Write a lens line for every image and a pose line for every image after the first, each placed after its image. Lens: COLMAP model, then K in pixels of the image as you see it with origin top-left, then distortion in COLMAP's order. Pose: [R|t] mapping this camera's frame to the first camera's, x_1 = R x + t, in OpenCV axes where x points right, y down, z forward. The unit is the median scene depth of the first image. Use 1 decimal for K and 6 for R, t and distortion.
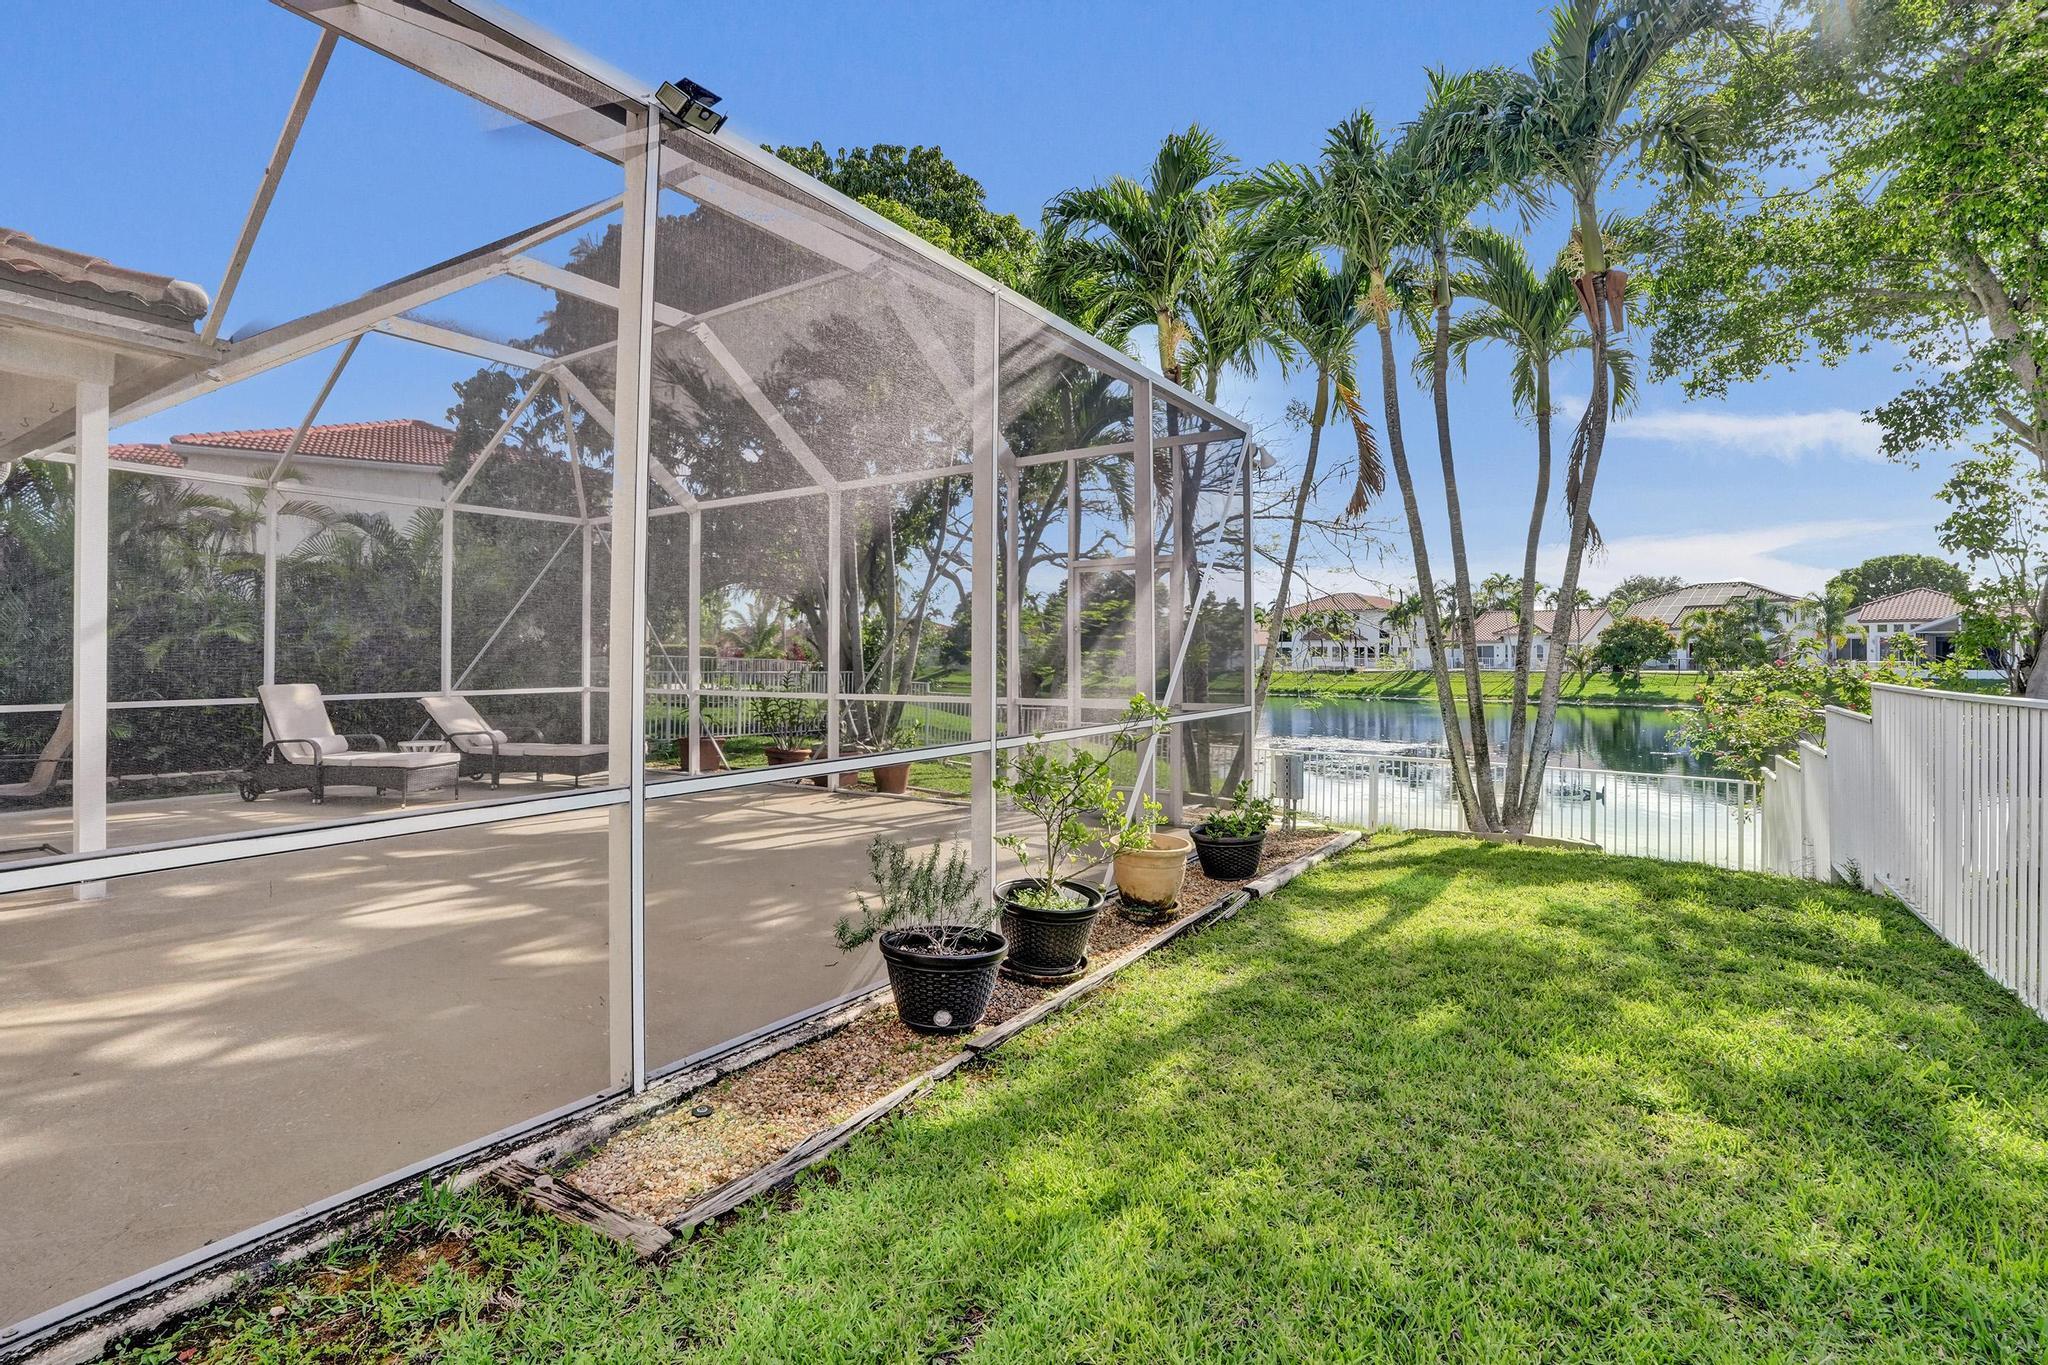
lens RADIAL K [[952.2, 0, 1020.1], [0, 952.2, 643.5], [0, 0, 1]] dist [-0.066921, 0.023576]
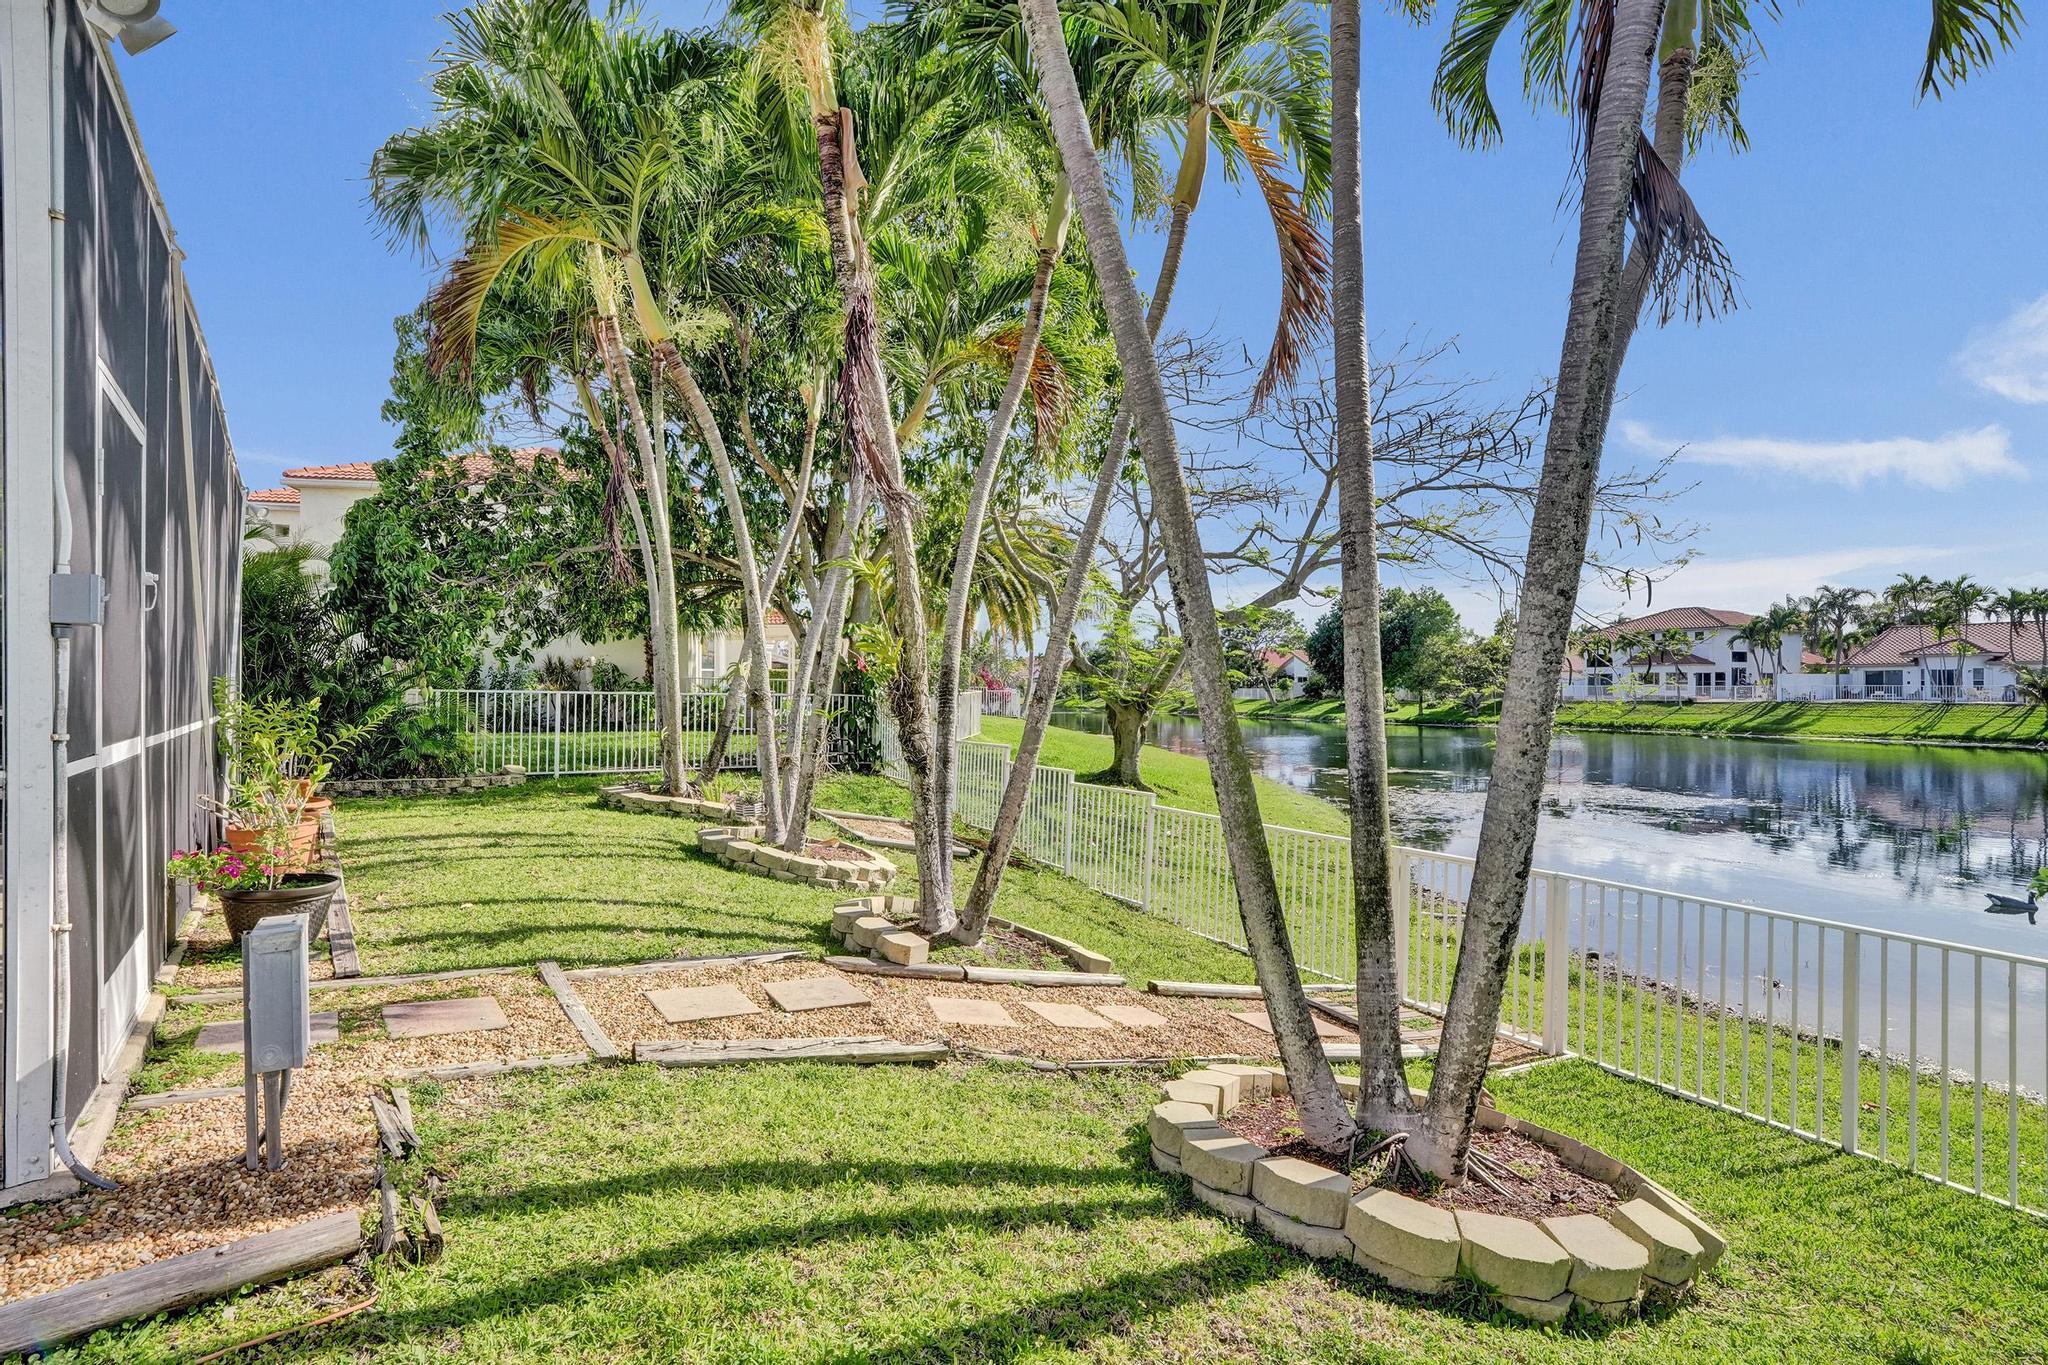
lens RADIAL K [[952.2, 0, 1011.5], [0, 952.2, 683.4], [0, 0, 1]] dist [-0.066921, 0.023576]
pose [[0.949056, -0.001402, -0.315104, 0.059867], [0.004659, 0.999943, 0.009582, 0.003706], [0.315073, -0.010561, 0.949009, 0.076820]]
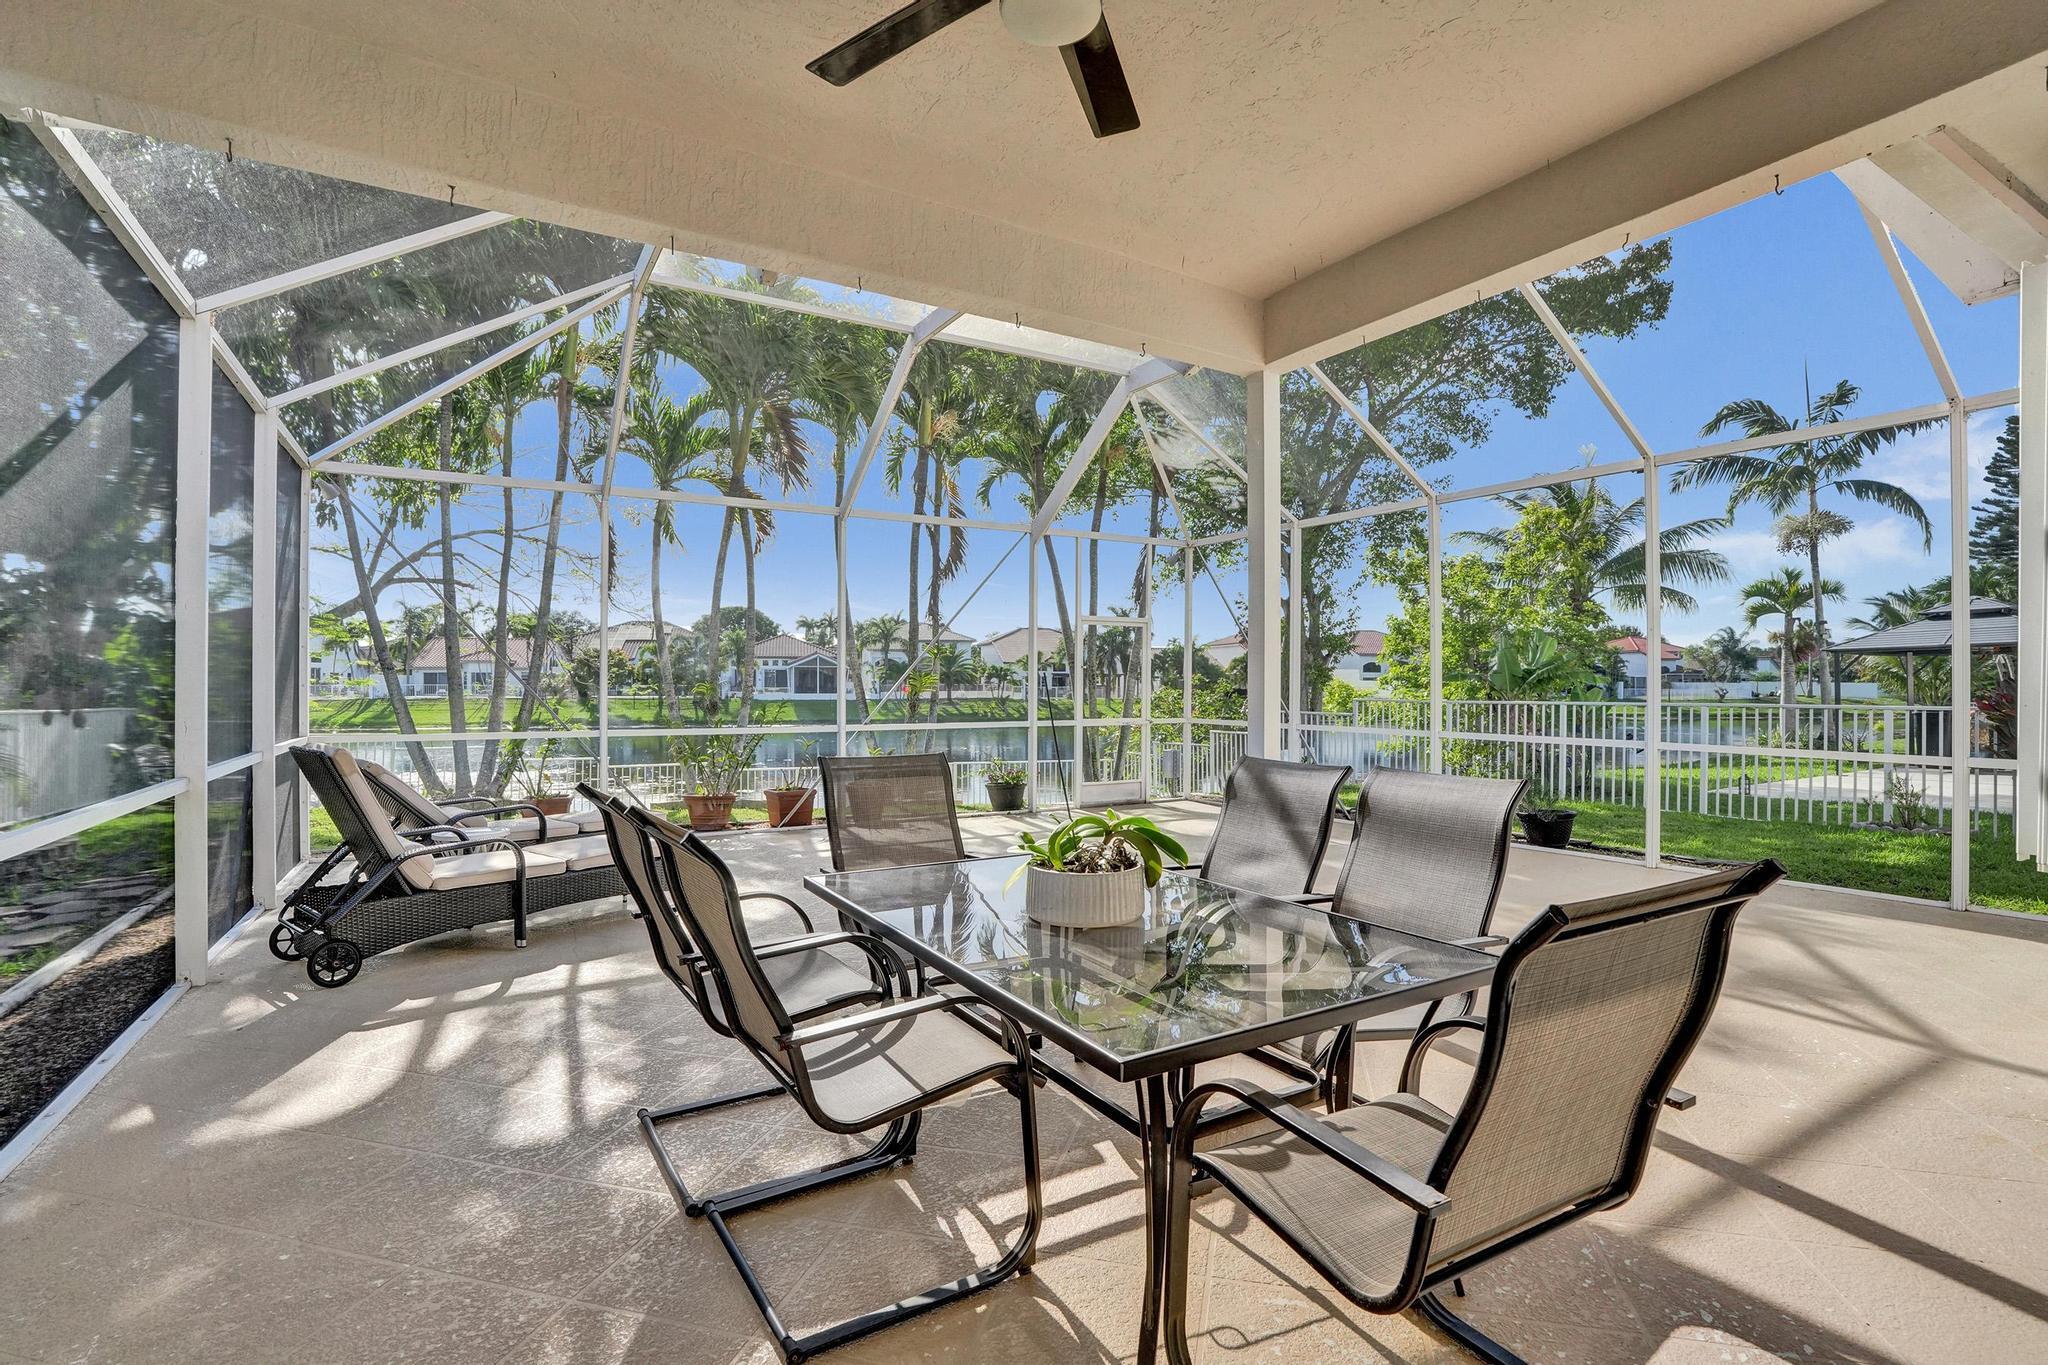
lens RADIAL K [[952.2, 0, 1028.0], [0, 952.2, 689.2], [0, 0, 1]] dist [-0.066921, 0.023576]
pose [[0.434420, -0.004467, 0.900700, -0.129742], [-0.013737, 0.999839, 0.011584, 0.000539], [-0.900606, -0.017405, 0.434288, 0.049484]]
